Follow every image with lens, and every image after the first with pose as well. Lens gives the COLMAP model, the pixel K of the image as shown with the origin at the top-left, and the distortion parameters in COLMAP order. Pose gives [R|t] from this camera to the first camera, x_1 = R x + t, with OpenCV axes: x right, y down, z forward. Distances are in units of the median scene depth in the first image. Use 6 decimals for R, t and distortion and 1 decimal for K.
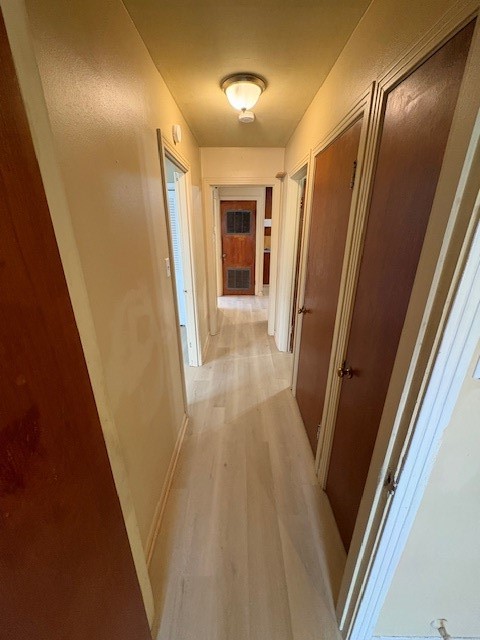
lens RADIAL K [[255.3, 0, 240.0], [0, 255.3, 320.0], [0, 0, 1]] dist [0.000874, 0.000125]
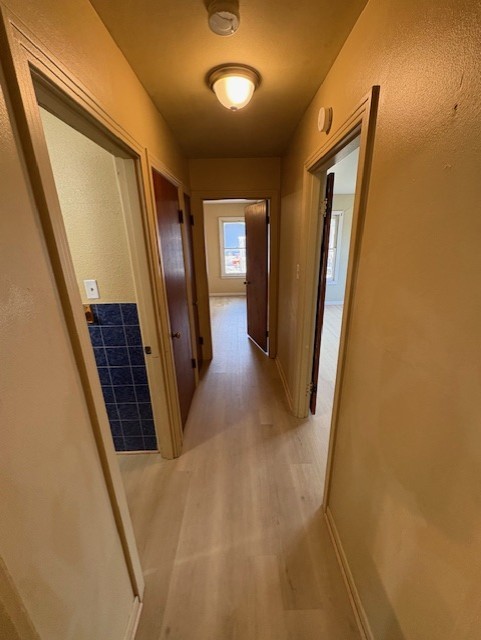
lens RADIAL K [[255.3, 0, 240.5], [0, 255.3, 320.0], [0, 0, 1]] dist [0.000874, 0.000125]
pose [[-0.999743, 0.022690, -0.000043, 0.007925], [0.017675, 0.779970, 0.625567, -0.456768], [0.014228, 0.625406, -0.780170, 1.196956]]
